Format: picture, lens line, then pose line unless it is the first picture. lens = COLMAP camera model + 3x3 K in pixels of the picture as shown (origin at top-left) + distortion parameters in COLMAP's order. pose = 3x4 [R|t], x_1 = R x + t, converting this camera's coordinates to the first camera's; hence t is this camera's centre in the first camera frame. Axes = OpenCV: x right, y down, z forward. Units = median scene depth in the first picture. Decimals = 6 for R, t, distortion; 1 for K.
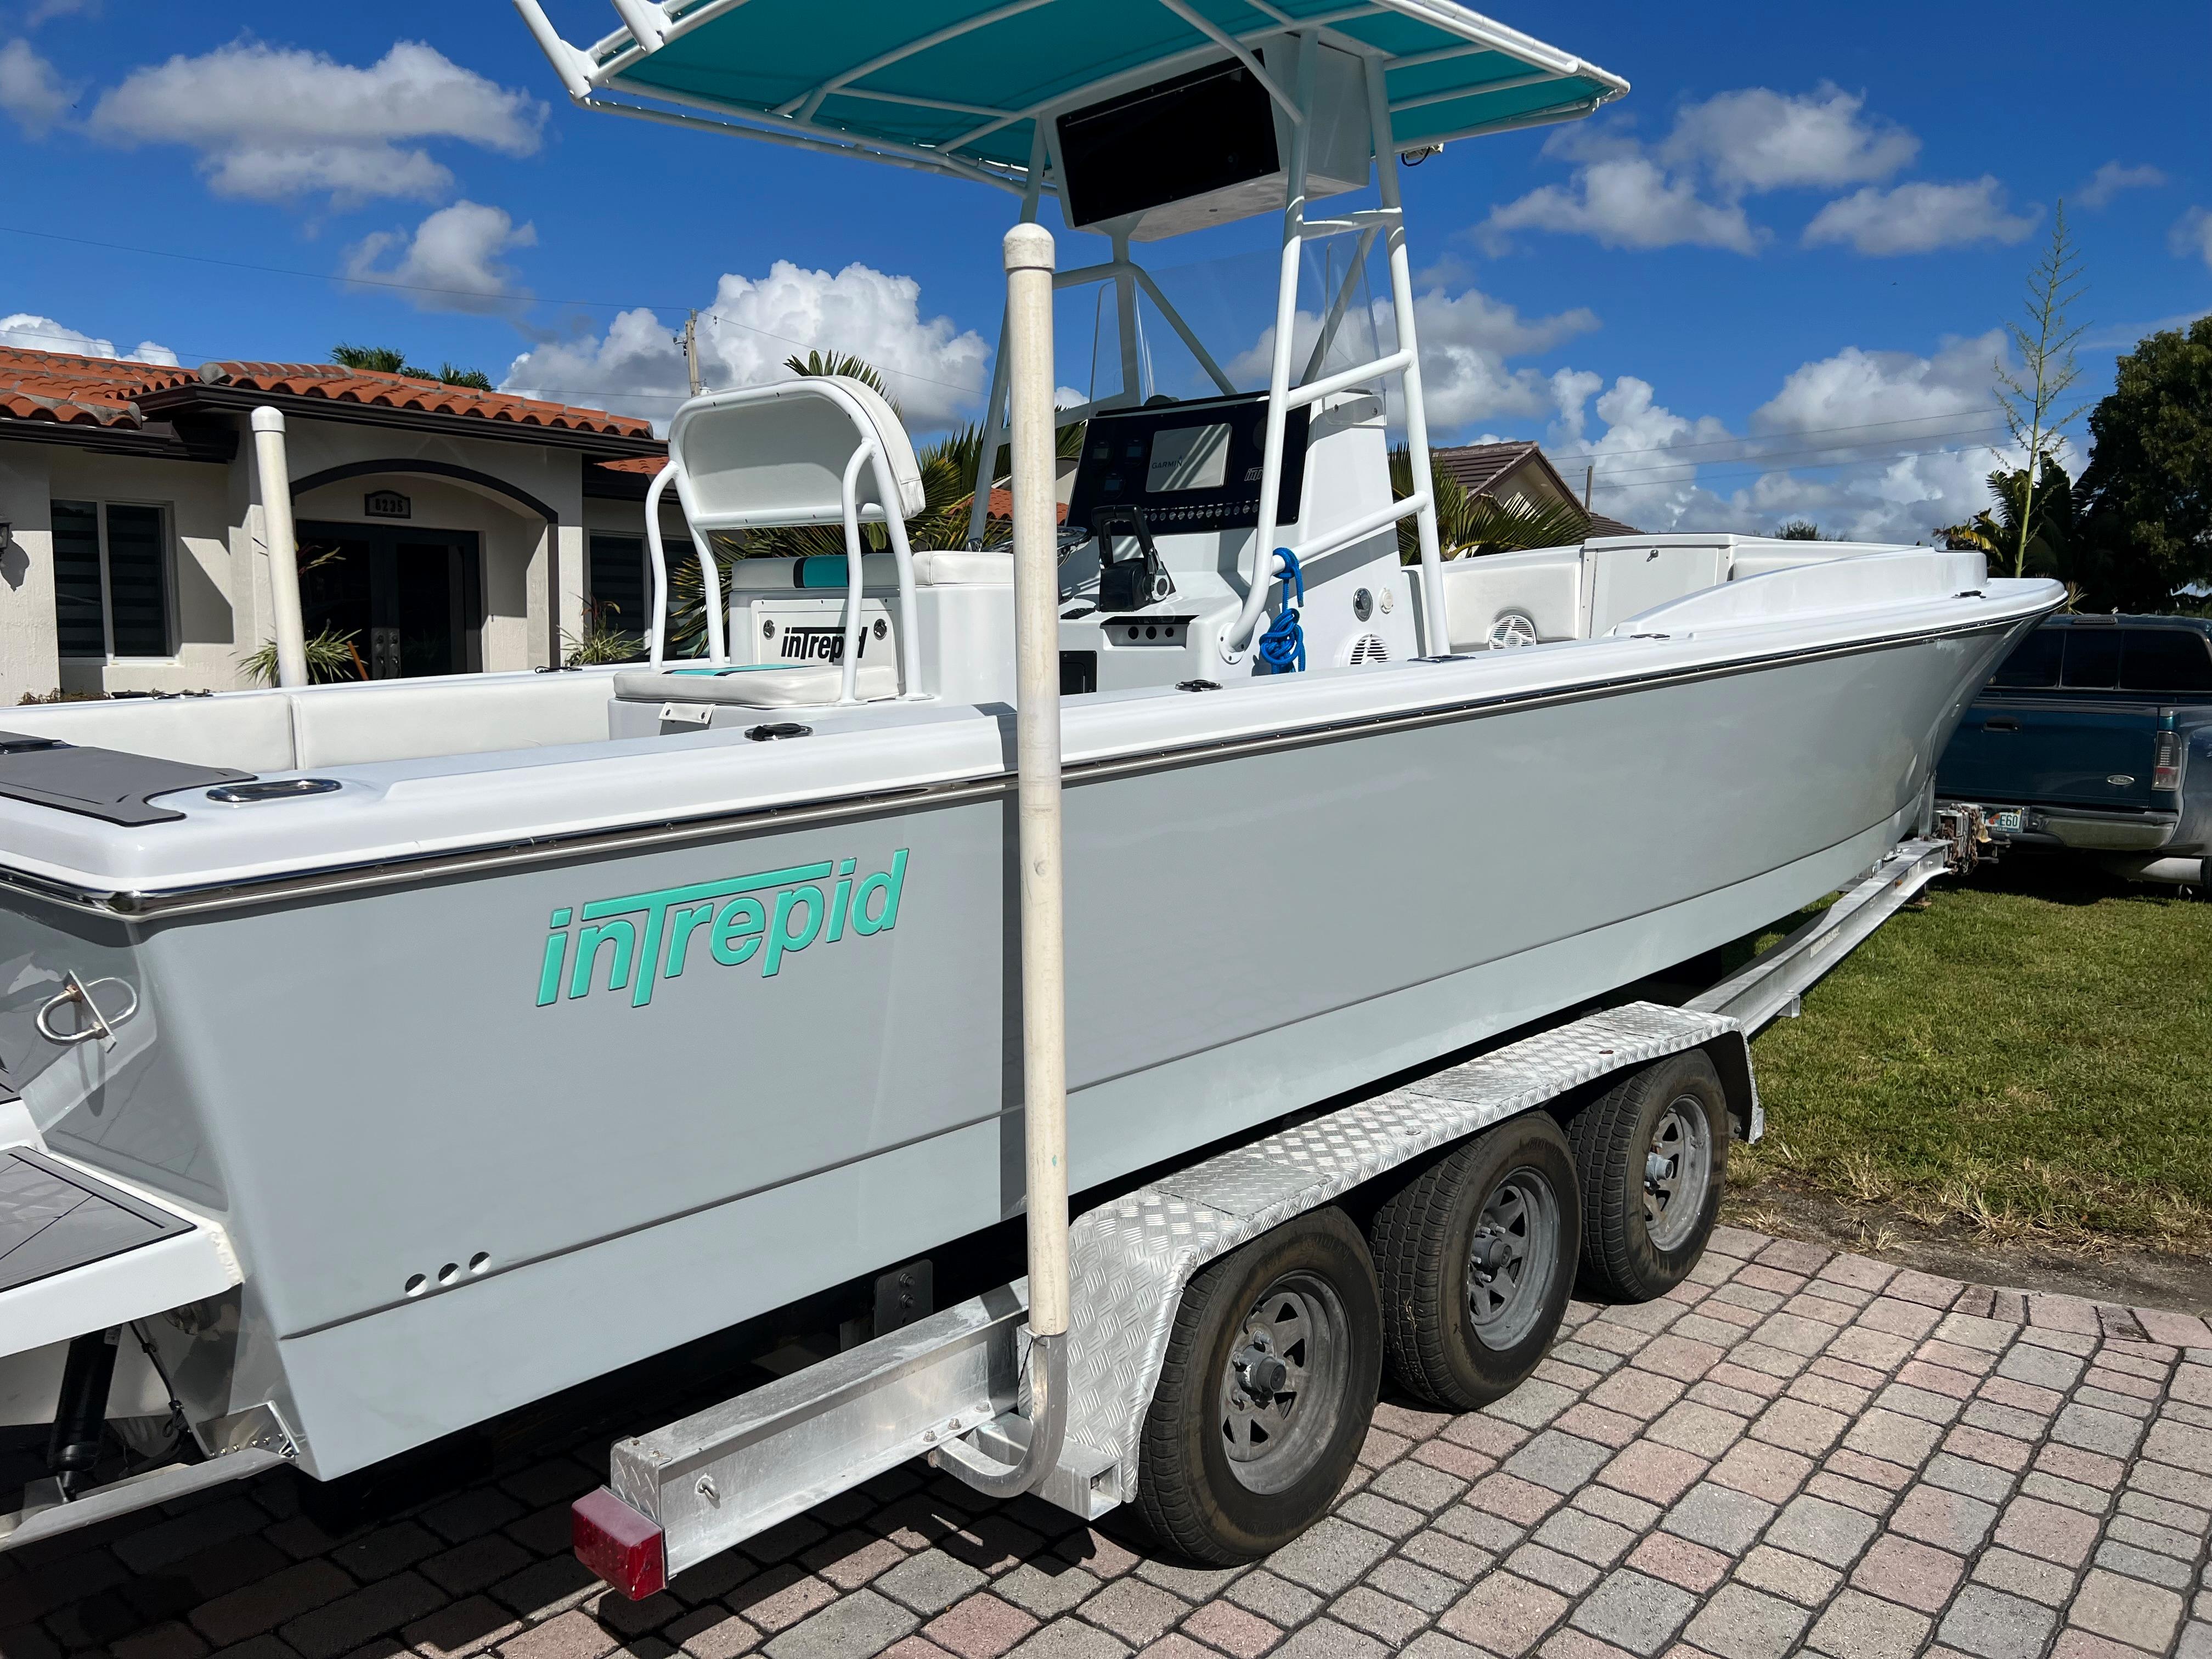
lens RADIAL K [[1724.6, 0, 1108.8], [0, 1724.6, 824.8], [0, 0, 1]] dist [0.038770, -0.002586]
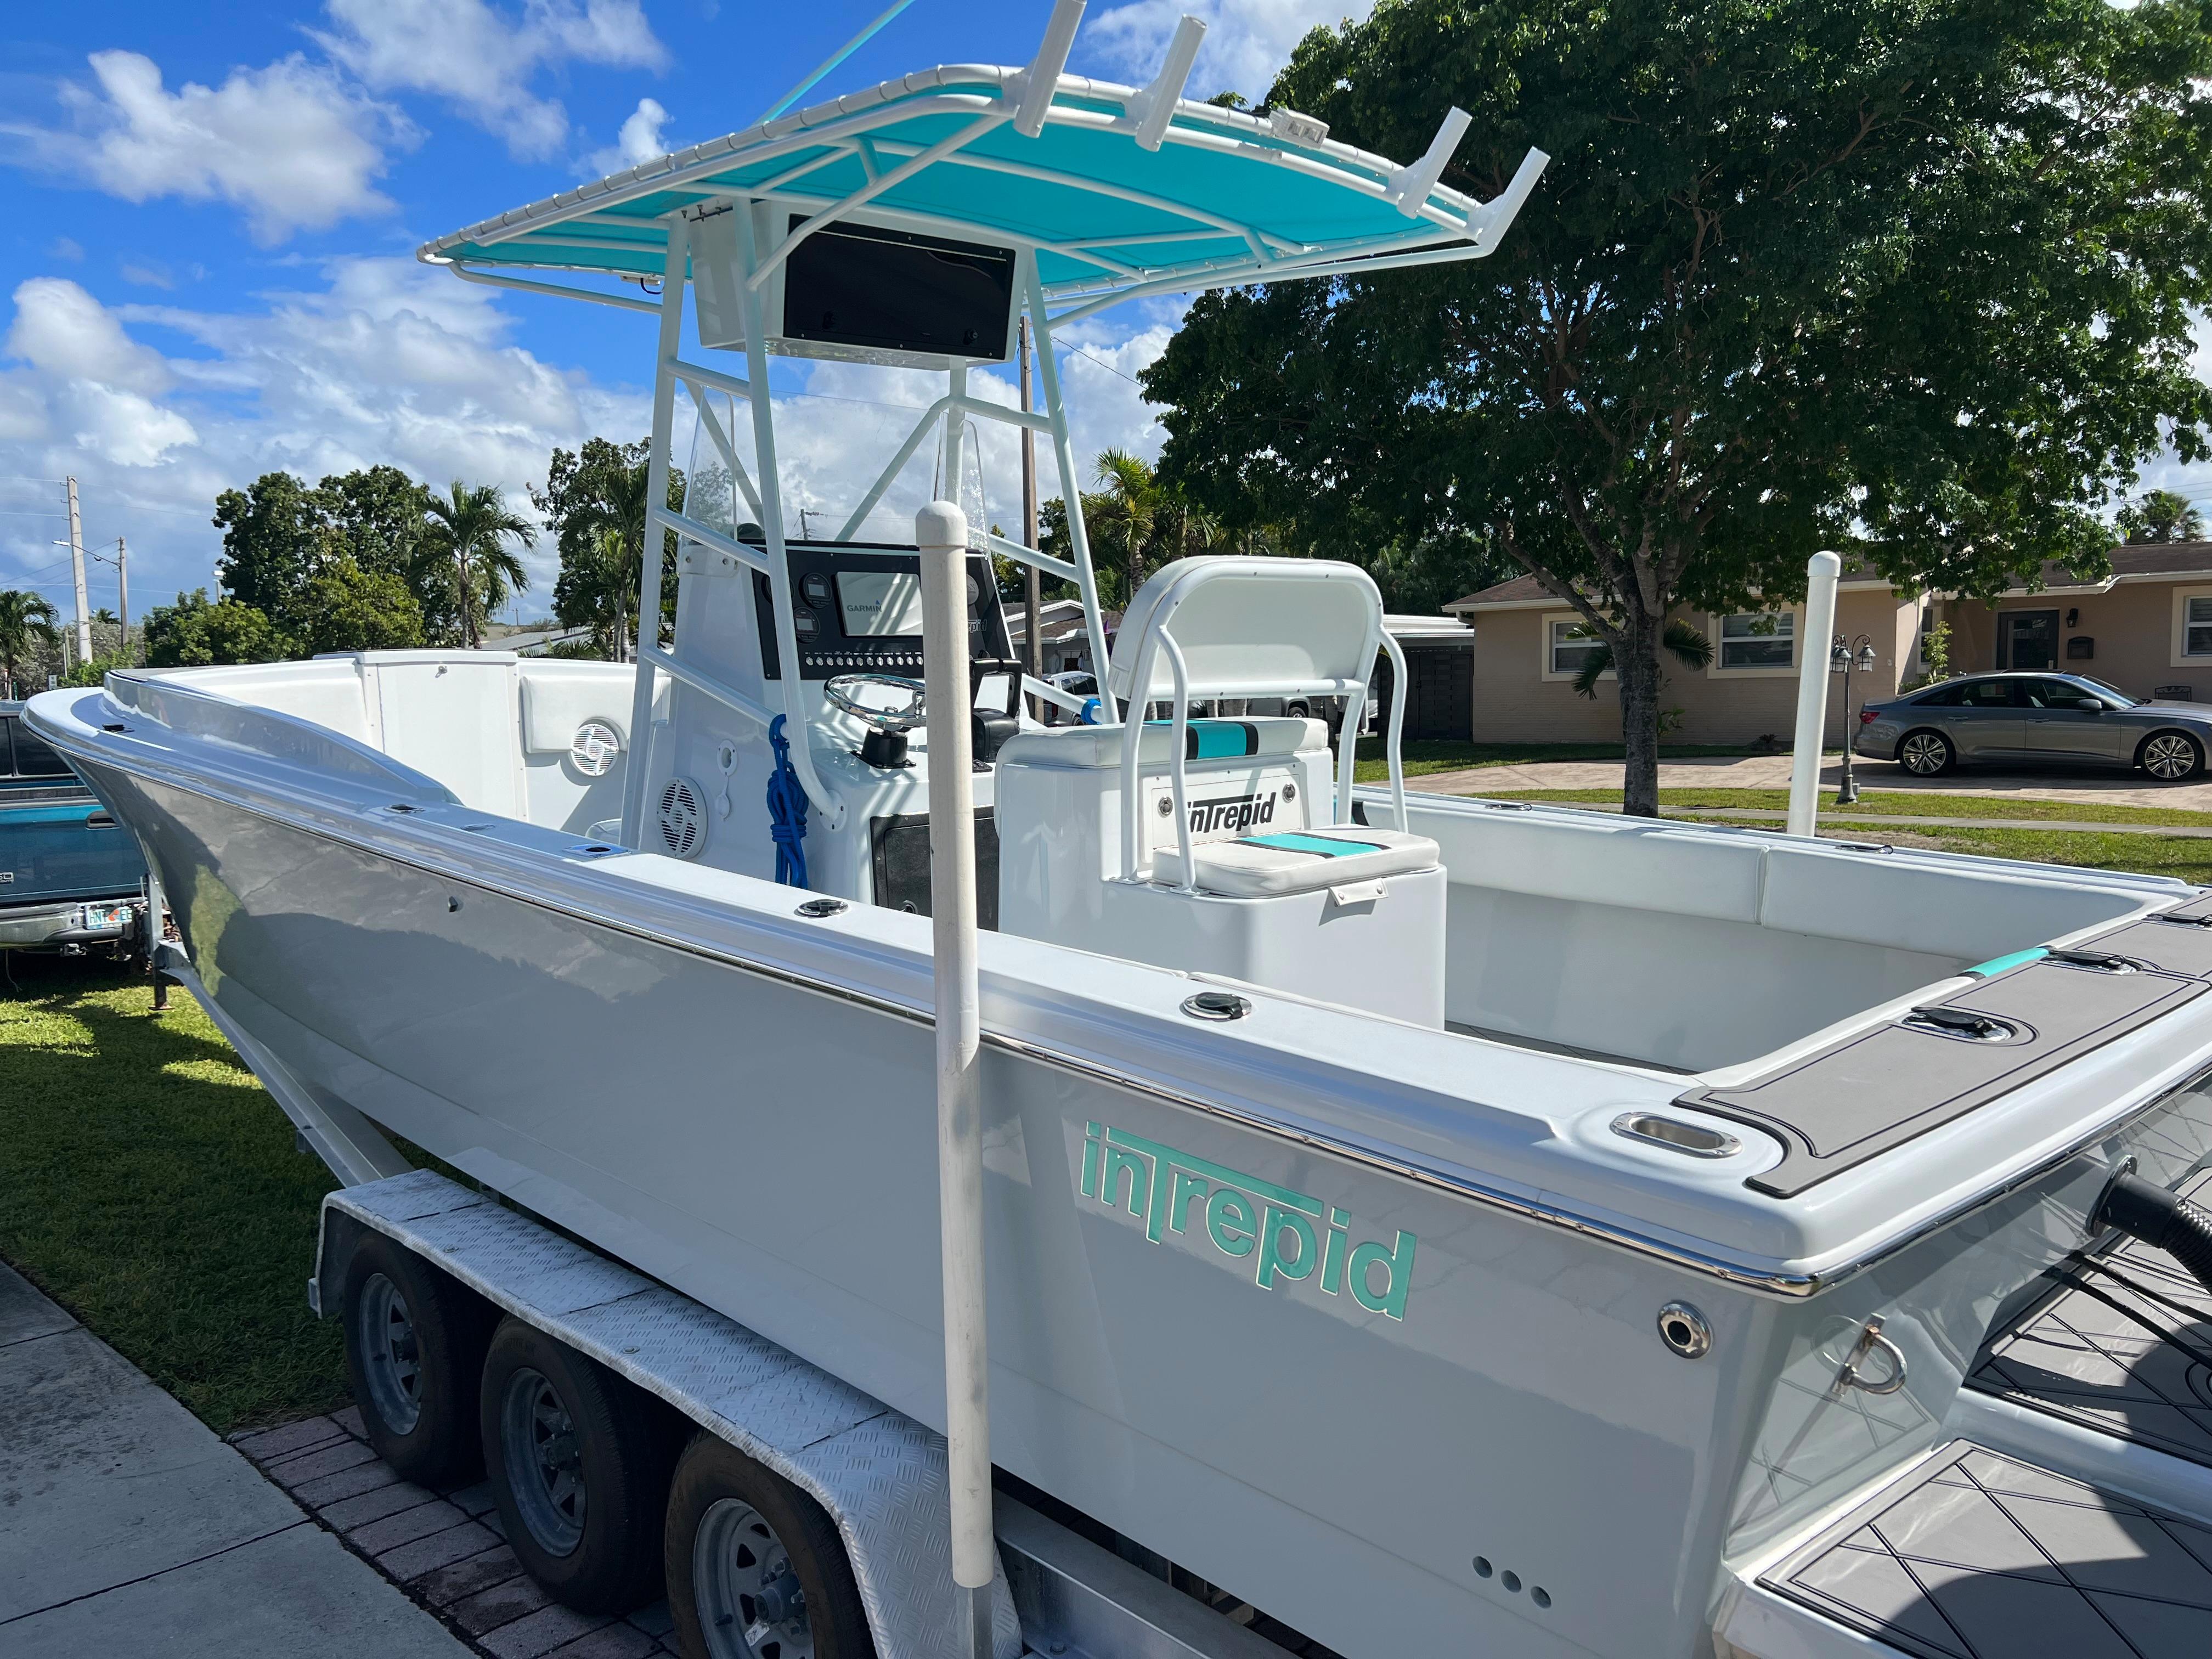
lens RADIAL K [[1724.6, 0, 1109.9], [0, 1724.6, 836.2], [0, 0, 1]] dist [0.038770, -0.002586]
pose [[0.085784, -0.110833, 0.990130, -1.155217], [0.129481, 0.986605, 0.099220, -0.199343], [-0.987864, 0.119692, 0.098986, 0.969027]]
